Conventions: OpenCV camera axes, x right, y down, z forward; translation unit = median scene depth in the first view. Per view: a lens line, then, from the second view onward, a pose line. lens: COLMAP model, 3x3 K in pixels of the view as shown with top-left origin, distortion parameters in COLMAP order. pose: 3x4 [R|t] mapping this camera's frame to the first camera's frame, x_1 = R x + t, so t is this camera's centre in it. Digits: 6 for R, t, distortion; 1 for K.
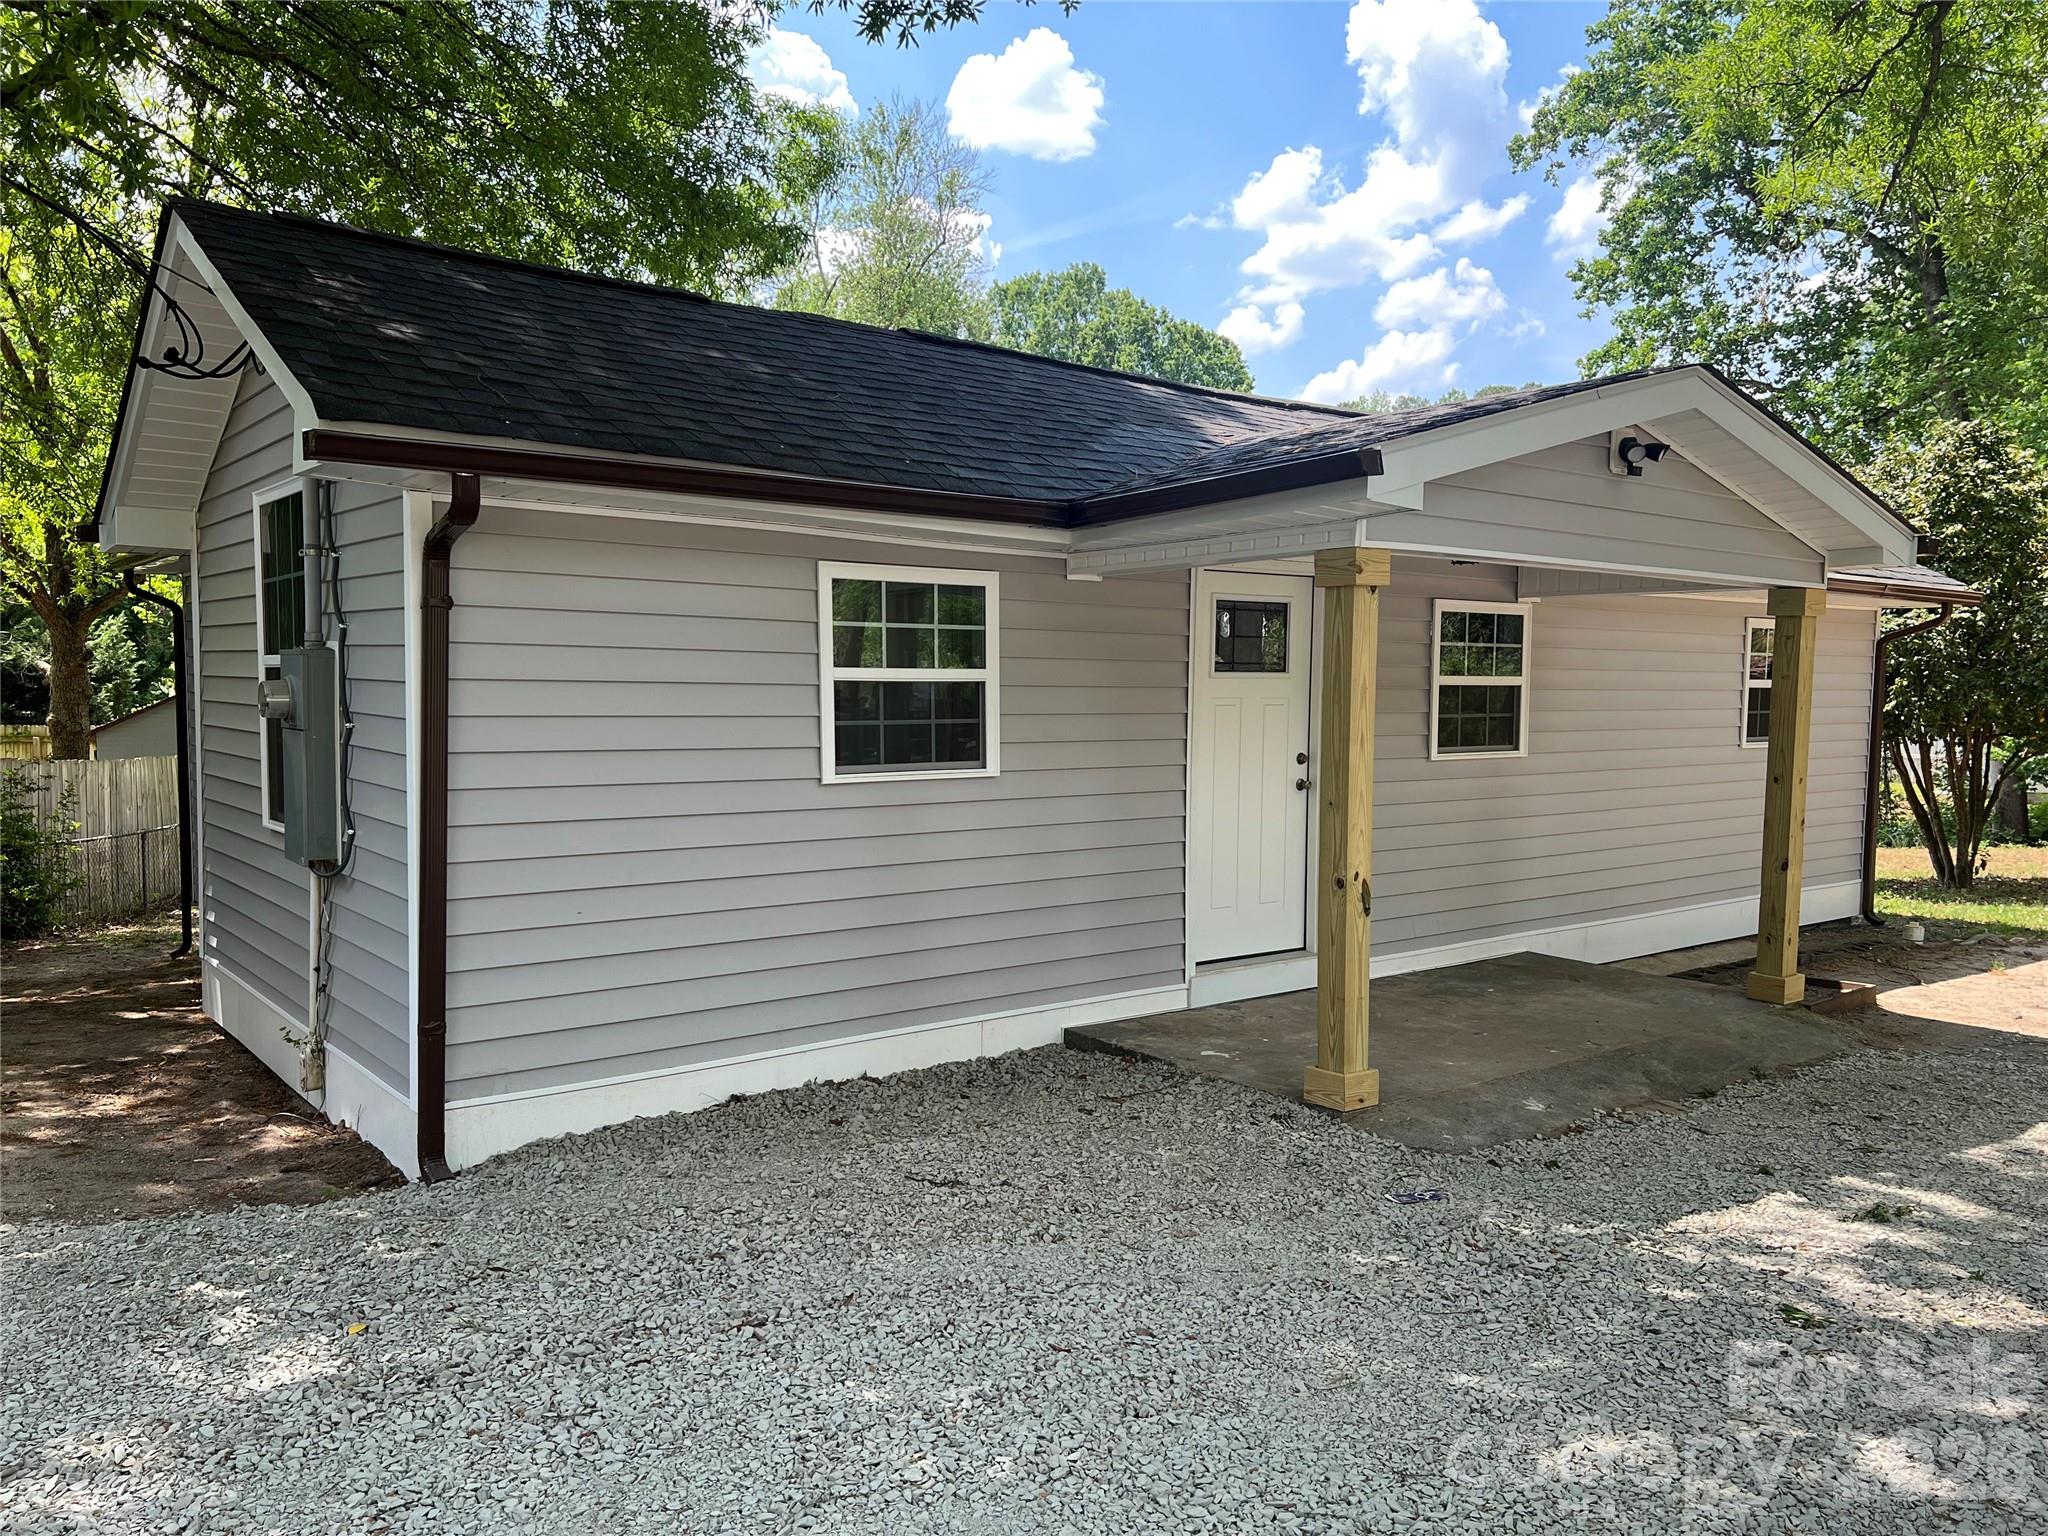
lens RADIAL K [[1550.0, 0, 1032.8], [0, 1550.0, 781.9], [0, 0, 1]] dist [0.059568, -0.050390]
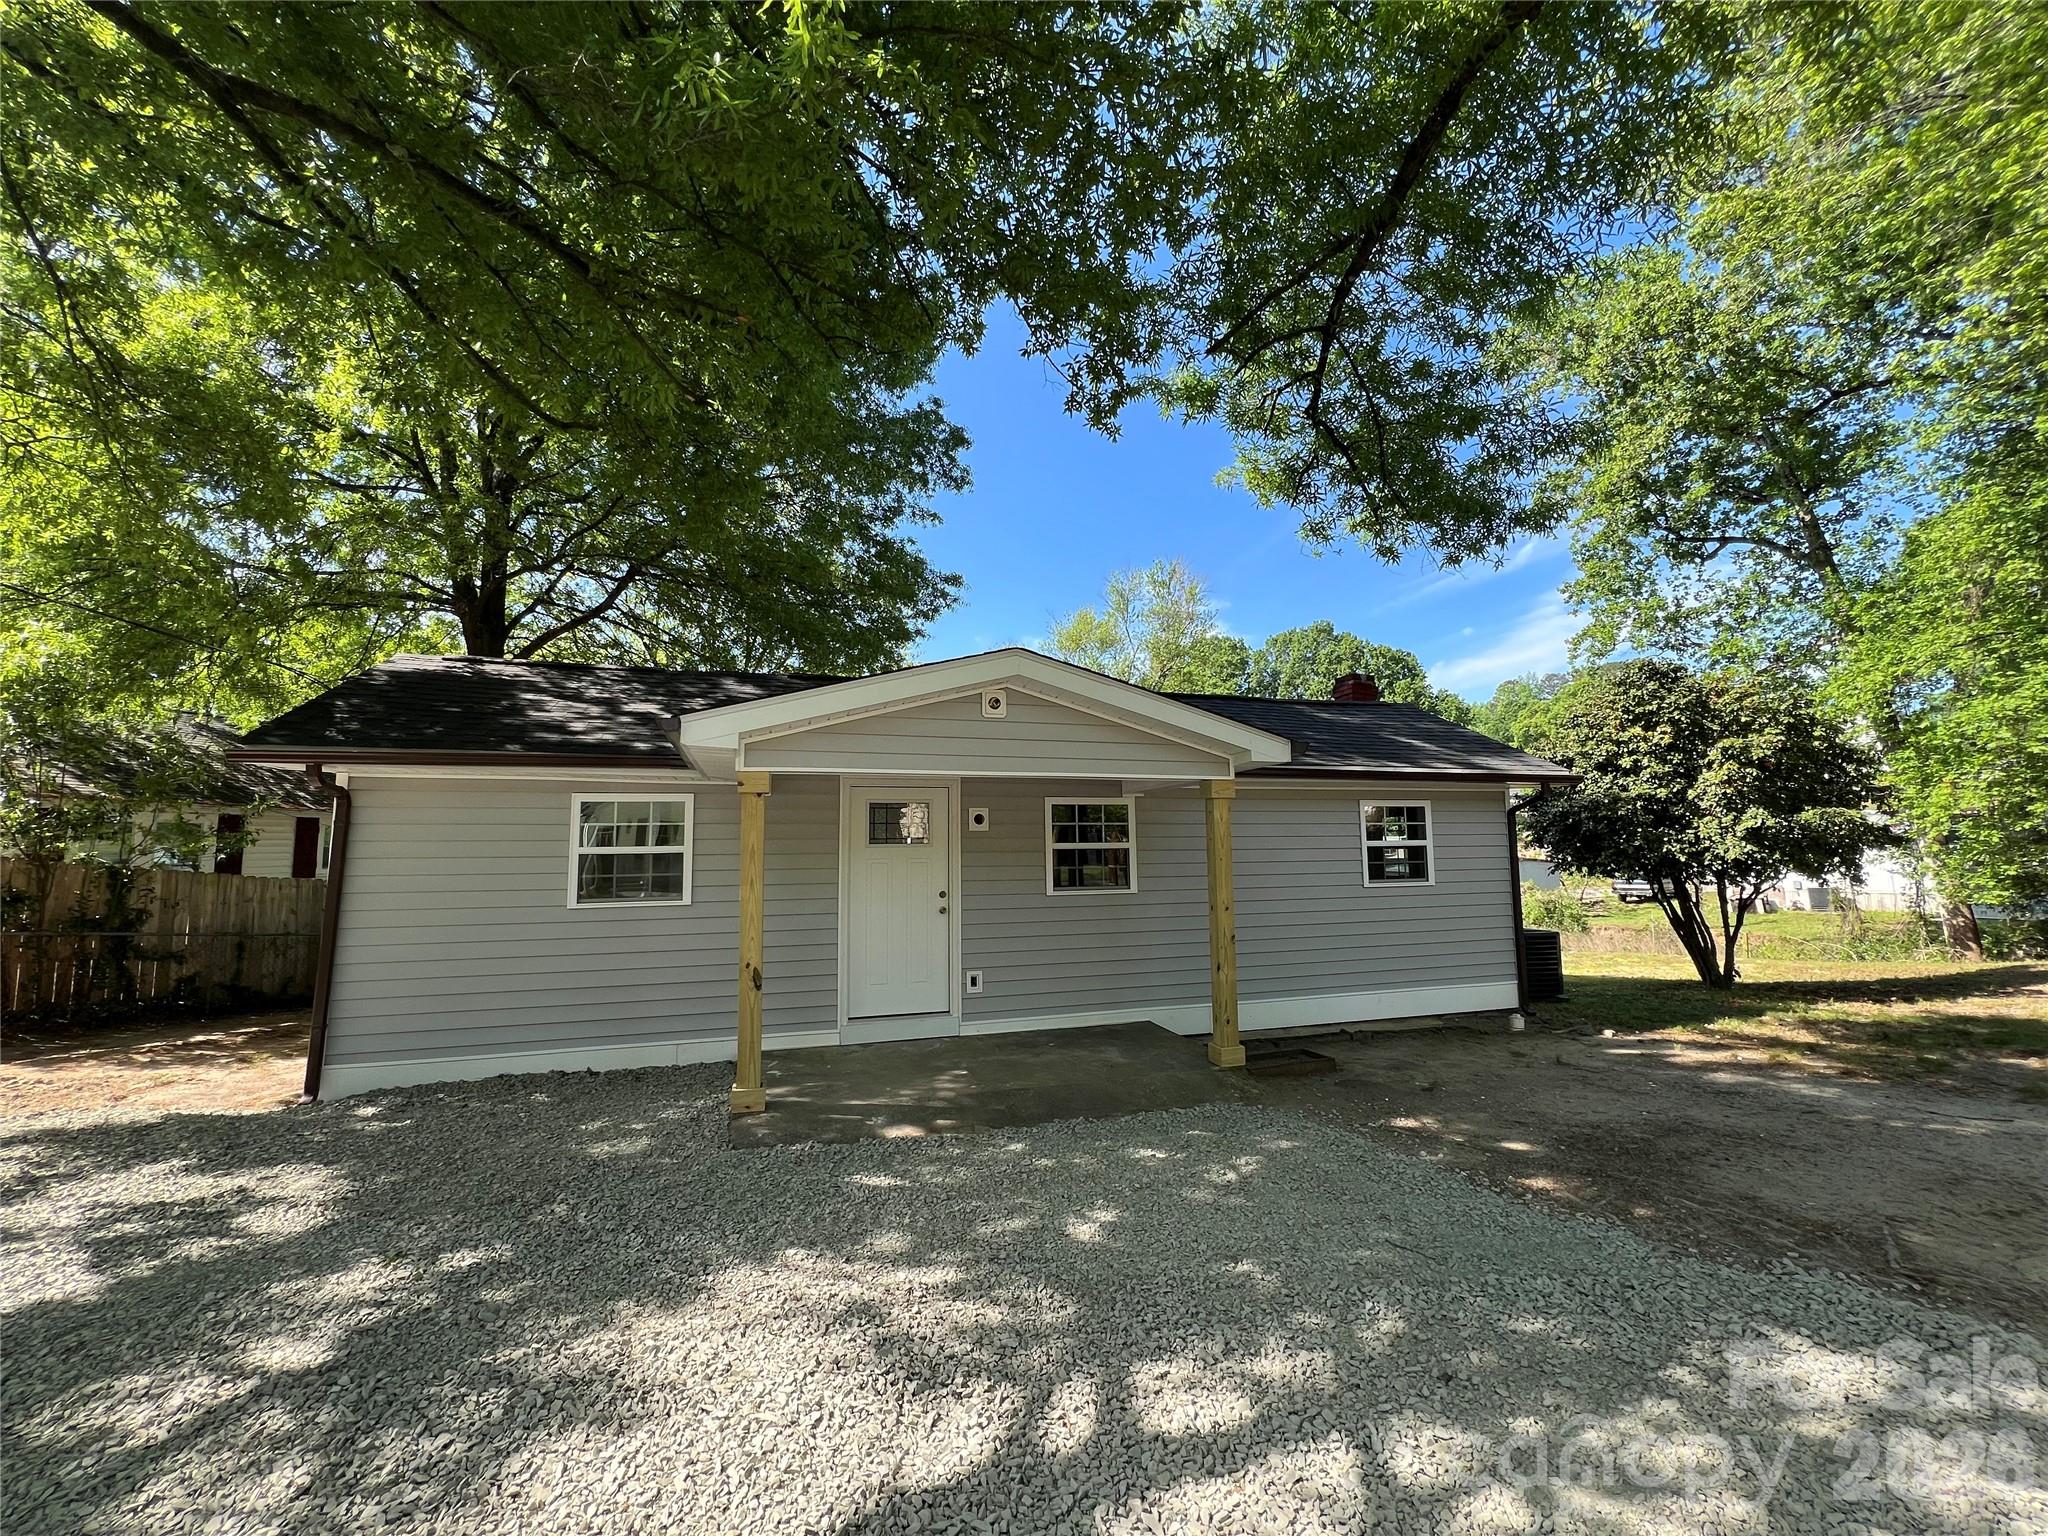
lens RADIAL K [[810.2, 0, 1039.0], [0, 810.2, 777.8], [0, 0, 1]] dist [-0.002913, -0.000123]
pose [[0.927257, -0.049667, -0.371117, 0.775156], [-0.007237, 0.988600, -0.150389, -0.011336], [0.374356, 0.142135, 0.916327, 0.283893]]
